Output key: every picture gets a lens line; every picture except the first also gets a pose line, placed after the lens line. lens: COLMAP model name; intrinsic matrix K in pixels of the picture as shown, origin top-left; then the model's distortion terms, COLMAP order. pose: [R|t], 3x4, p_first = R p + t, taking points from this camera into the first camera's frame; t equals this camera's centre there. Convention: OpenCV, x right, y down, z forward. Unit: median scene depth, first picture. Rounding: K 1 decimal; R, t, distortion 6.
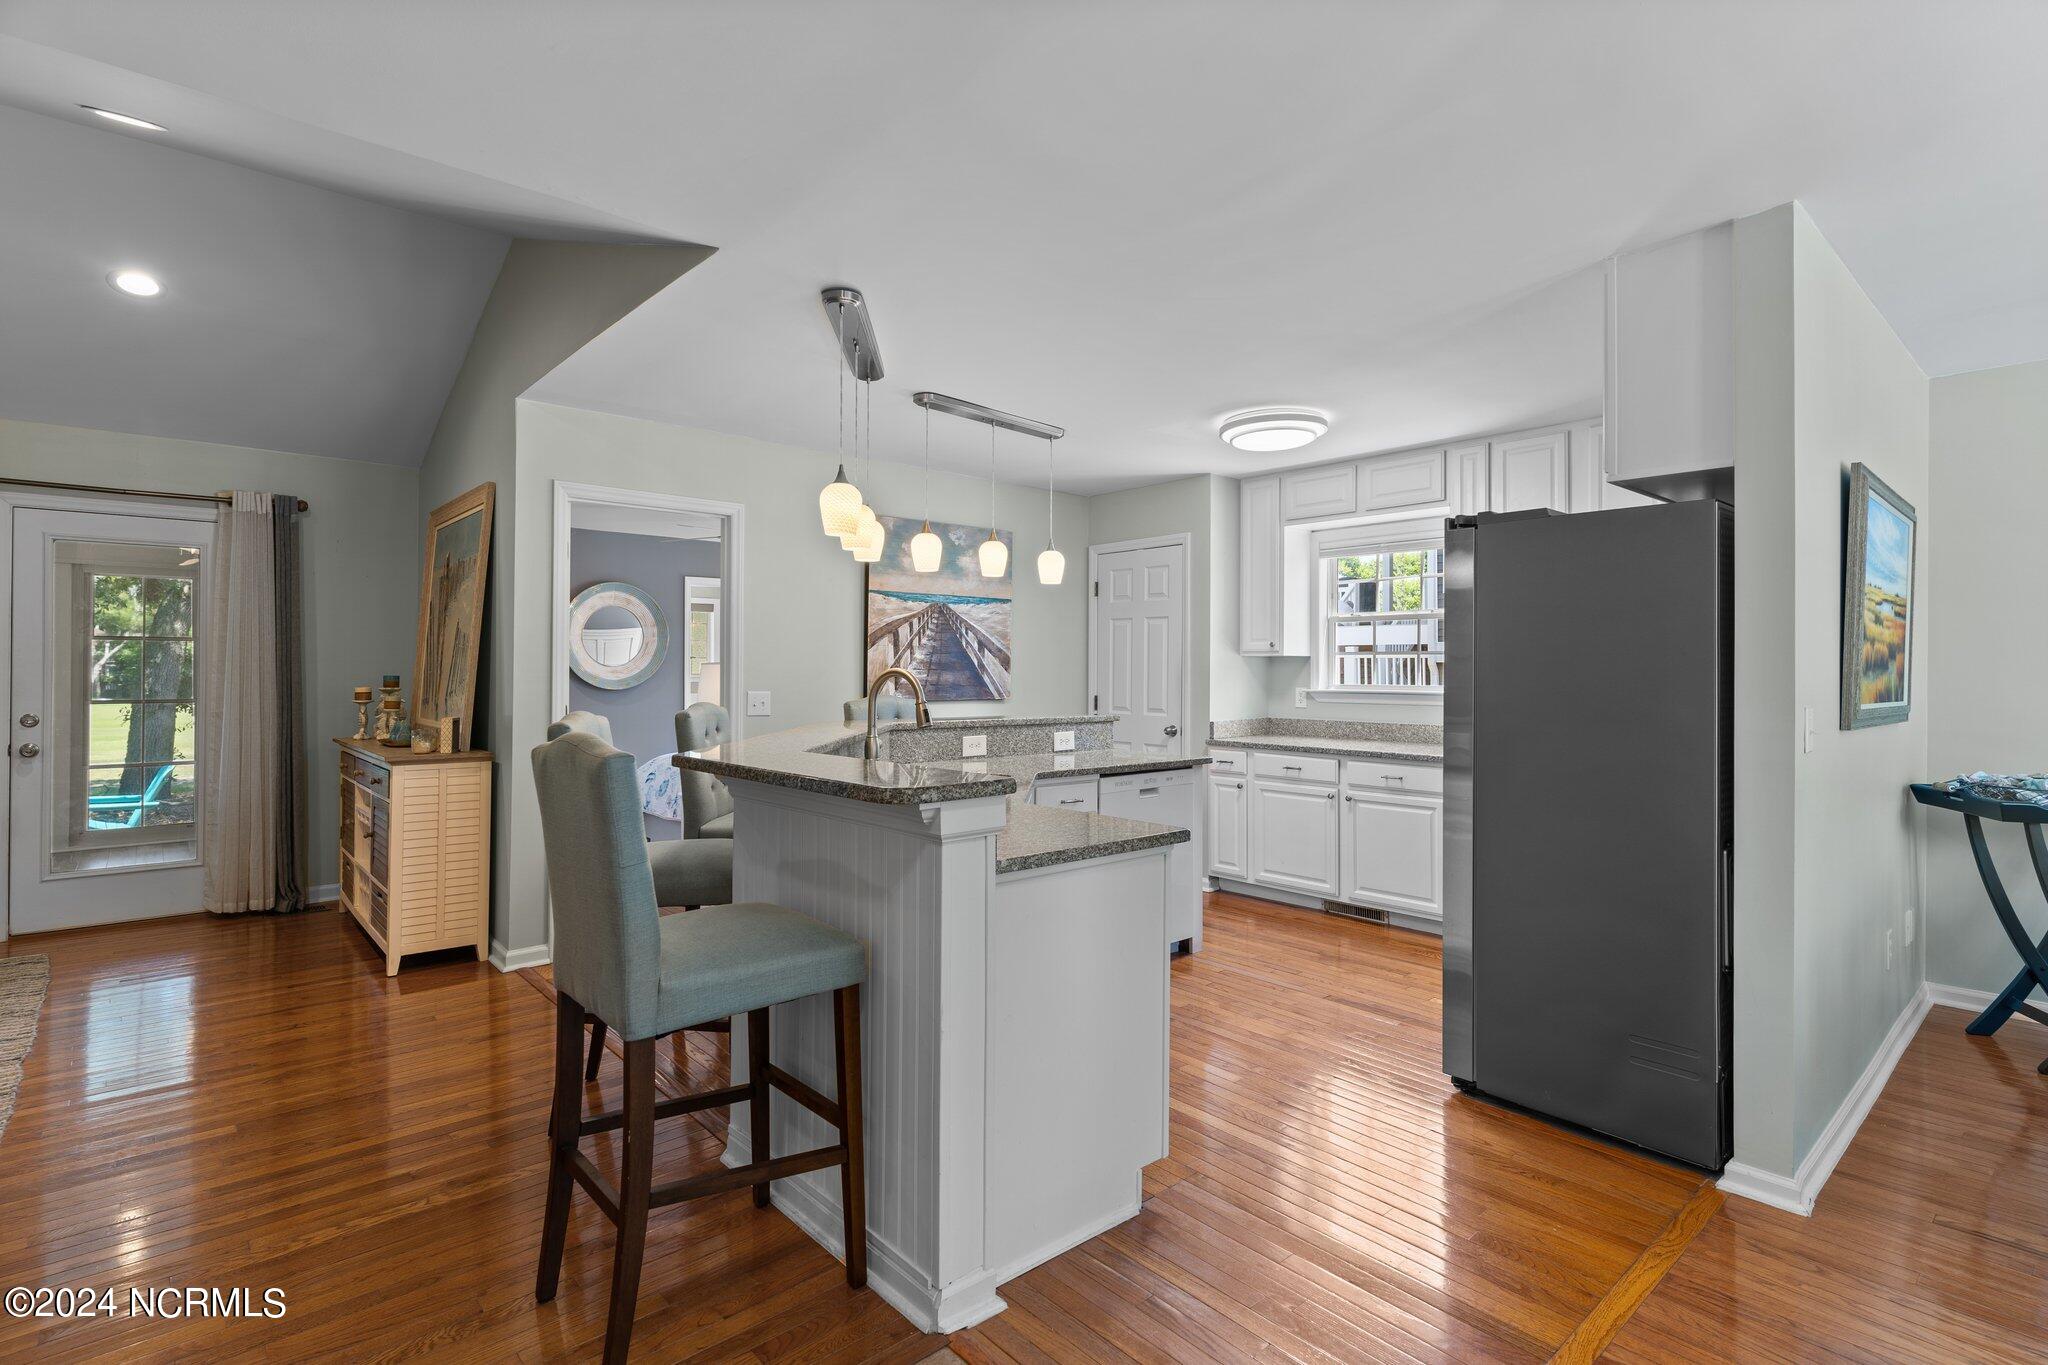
lens RADIAL K [[1003.3, 0, 1012.8], [0, 1003.3, 652.0], [0, 0, 1]] dist [-0.001105, 0.003076]
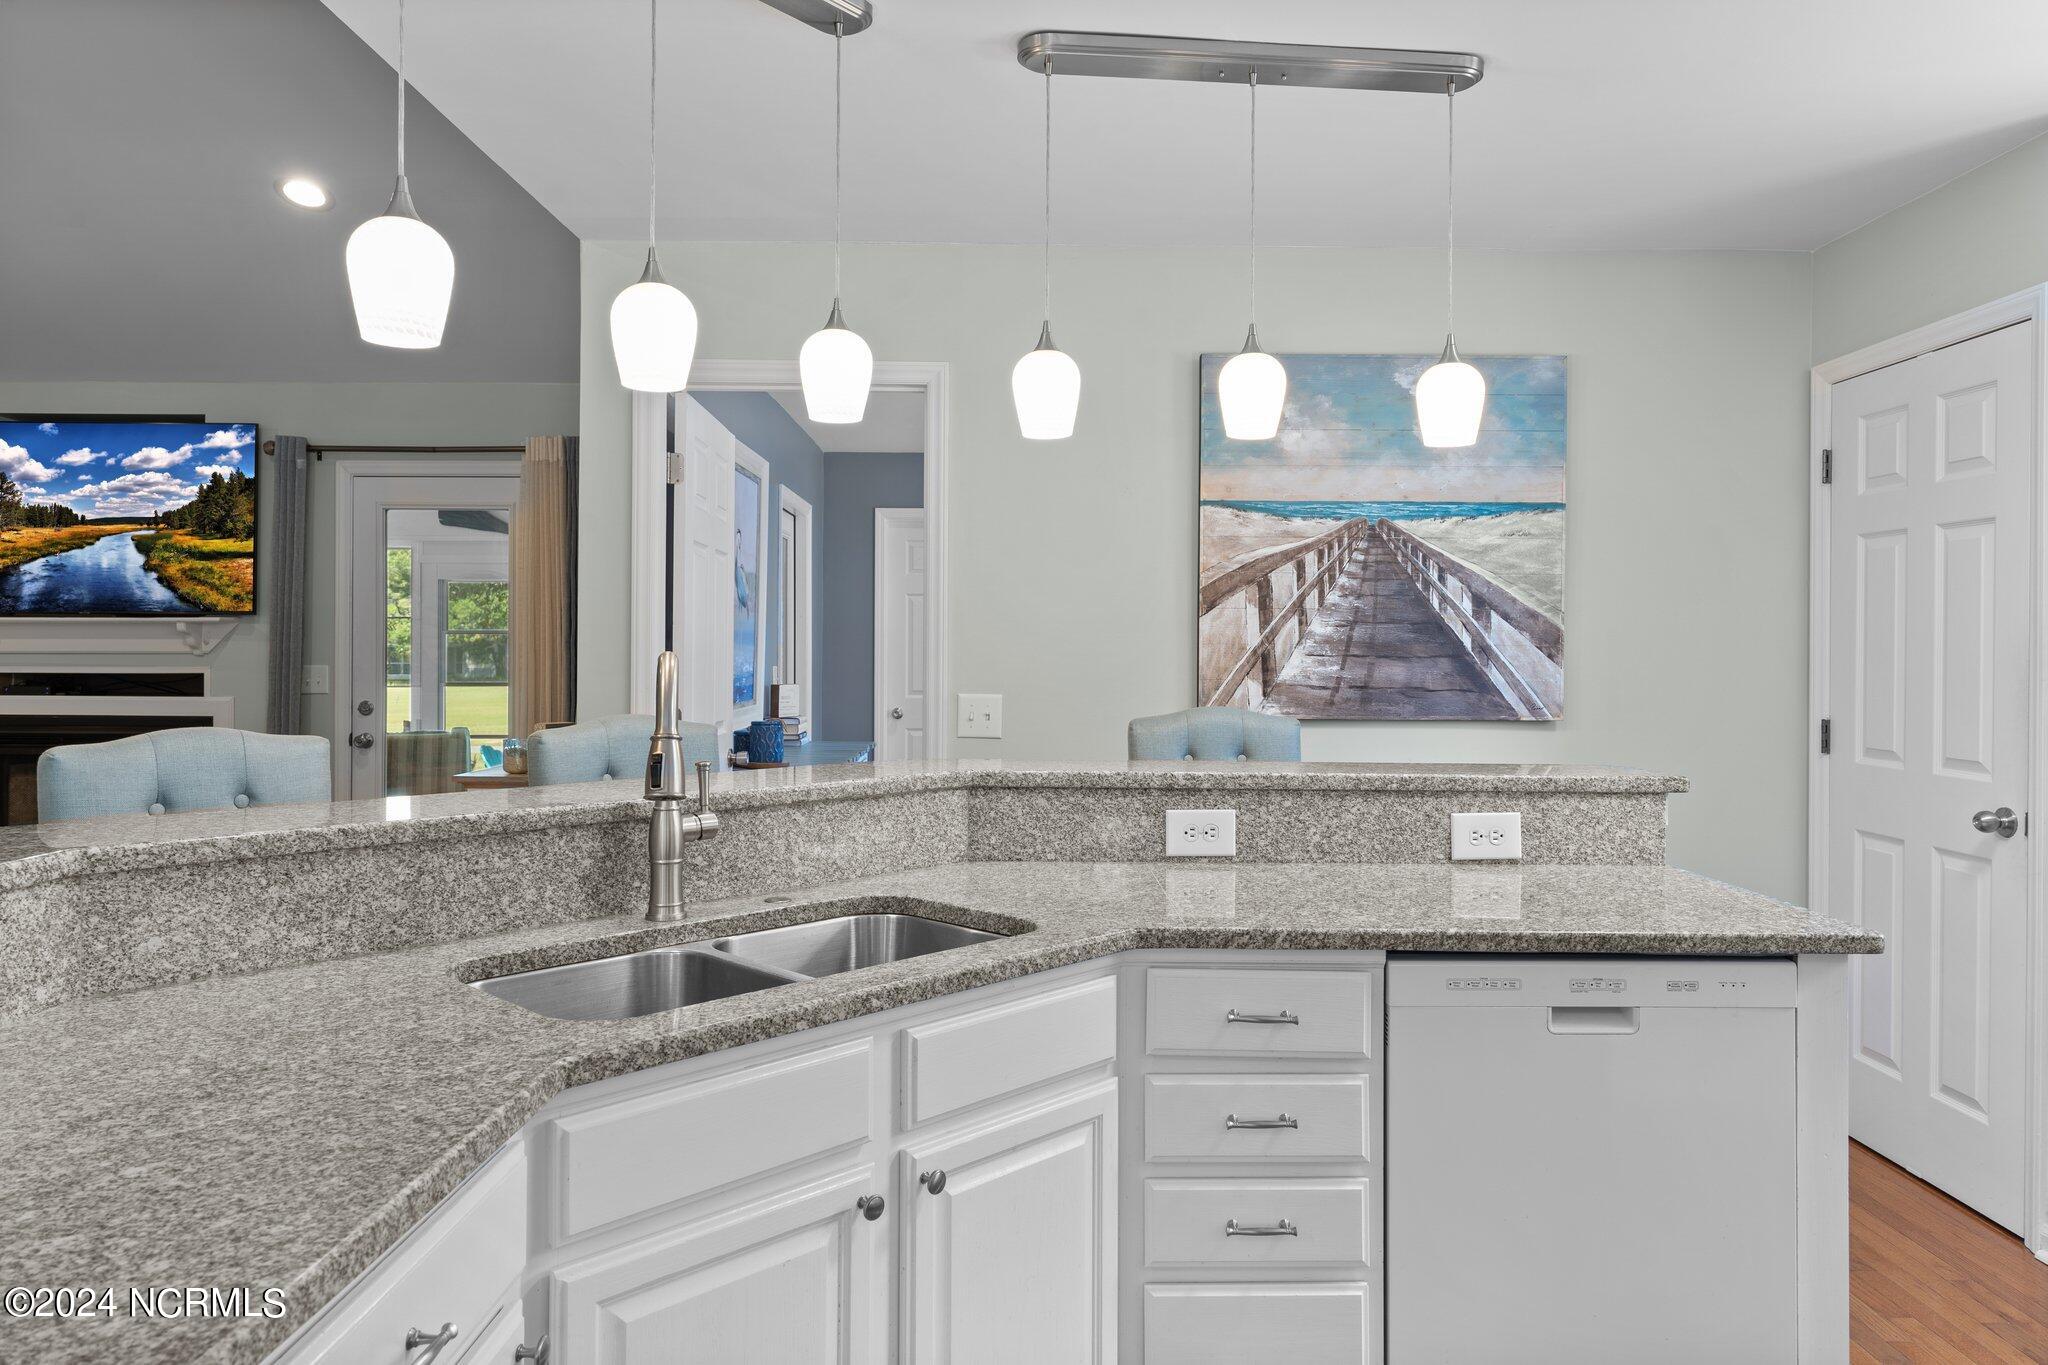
lens RADIAL K [[1310.8, 0, 1016.5], [0, 1310.8, 647.5], [0, 0, 1]] dist [0.001134, 0.006728]
pose [[0.752656, -0.001019, -0.658414, 0.222935], [0.008426, 0.999932, 0.008085, 0.006947], [0.658360, -0.011634, 0.752613, 0.425252]]
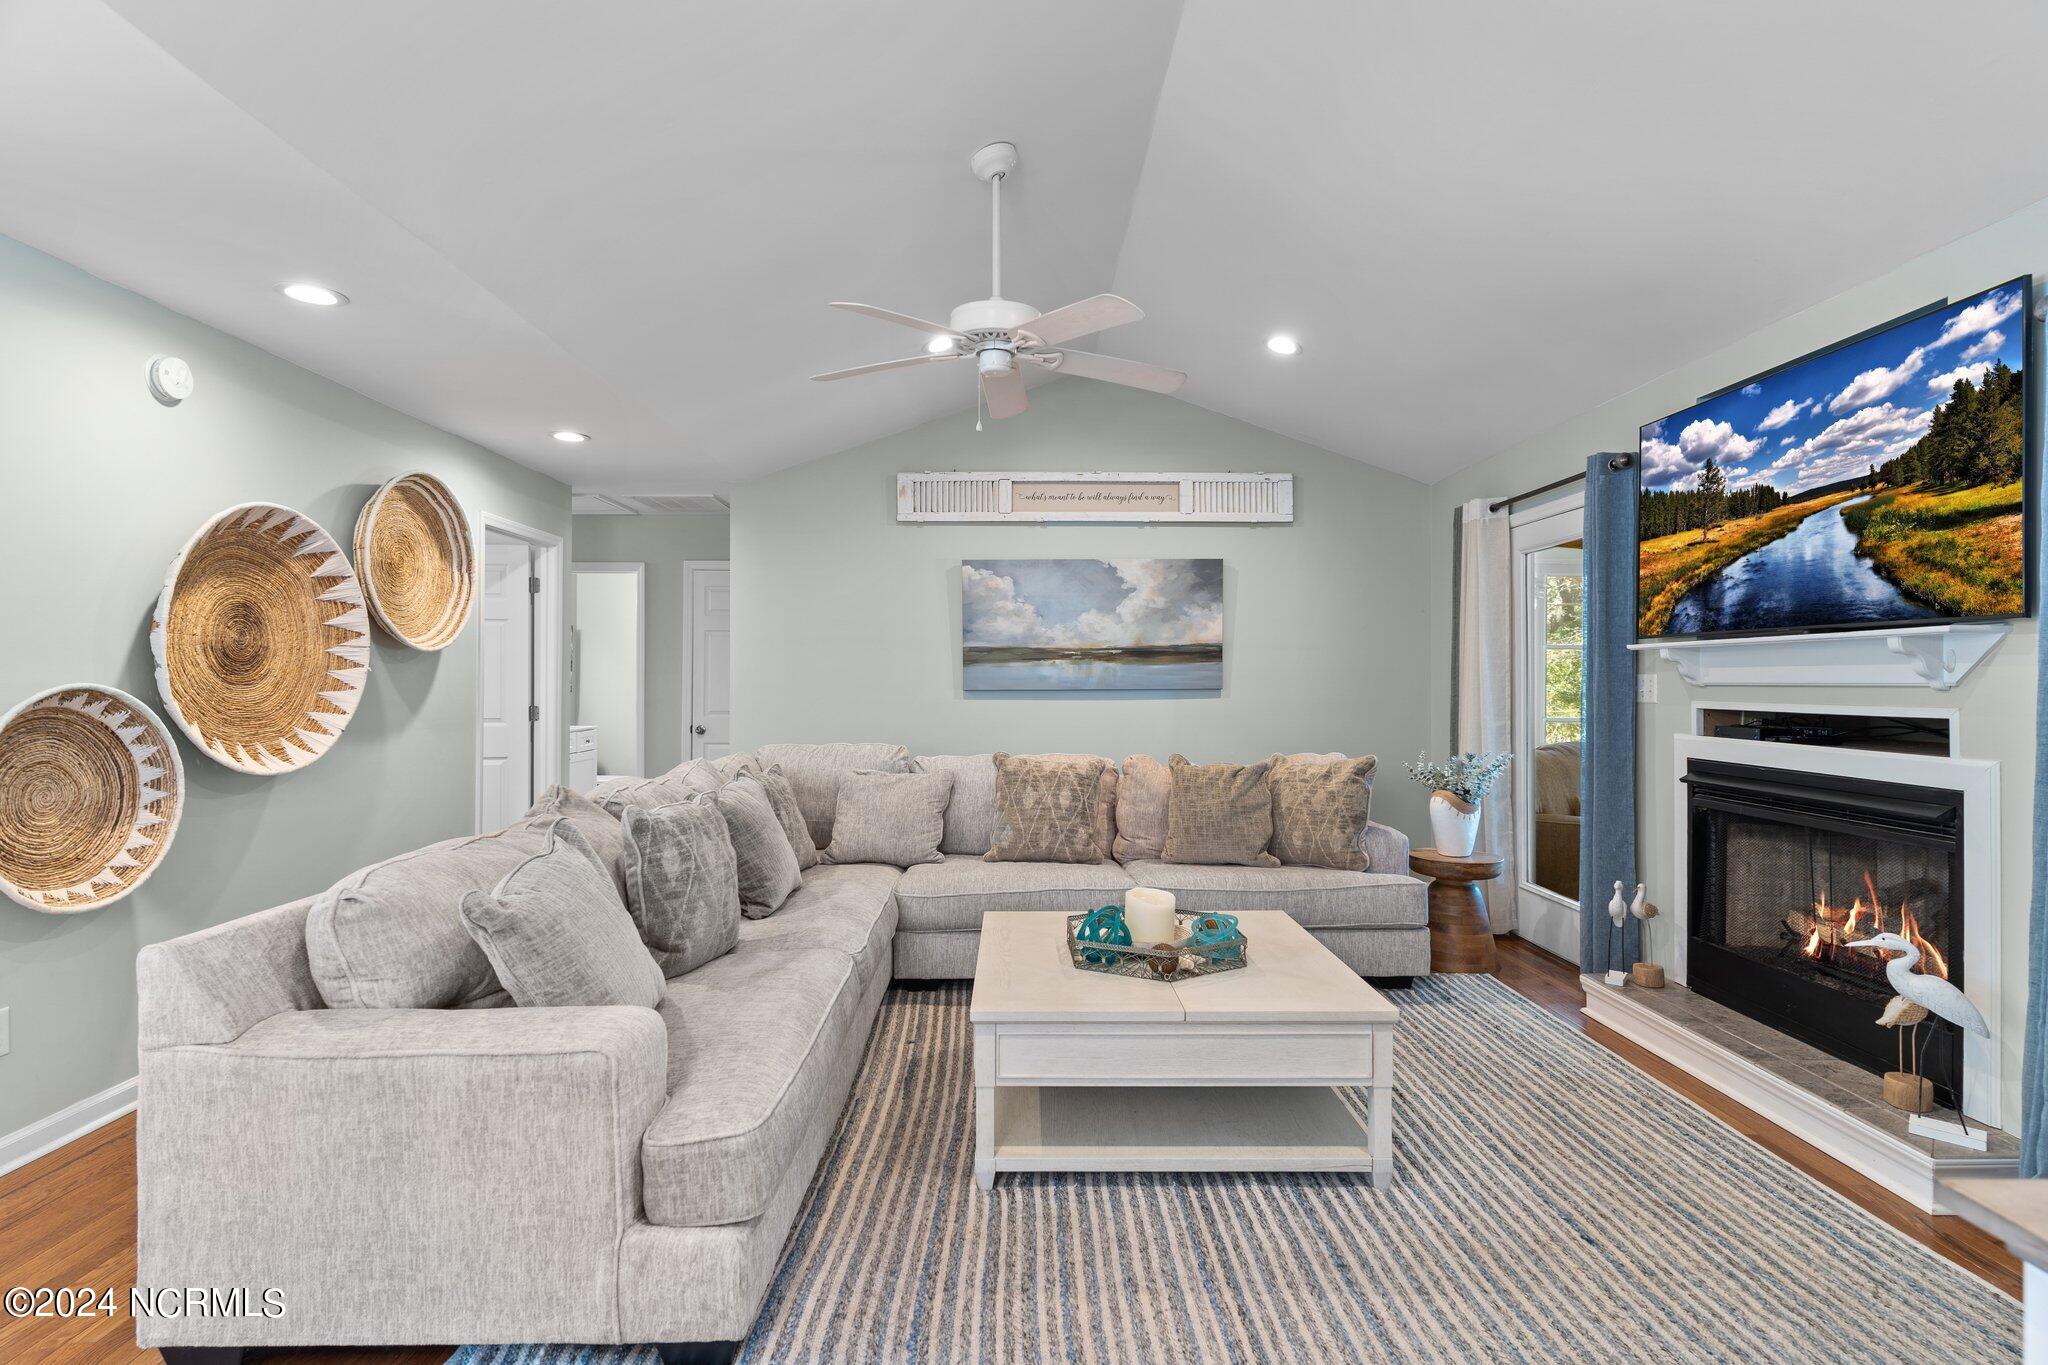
lens RADIAL K [[1003.3, 0, 1031.5], [0, 1003.3, 666.4], [0, 0, 1]] dist [-0.001105, 0.003076]
pose [[-0.641834, -0.013140, -0.766731, -0.290184], [0.004801, 0.999765, -0.021153, 0.015051], [0.766829, -0.017258, -0.641620, 0.756016]]
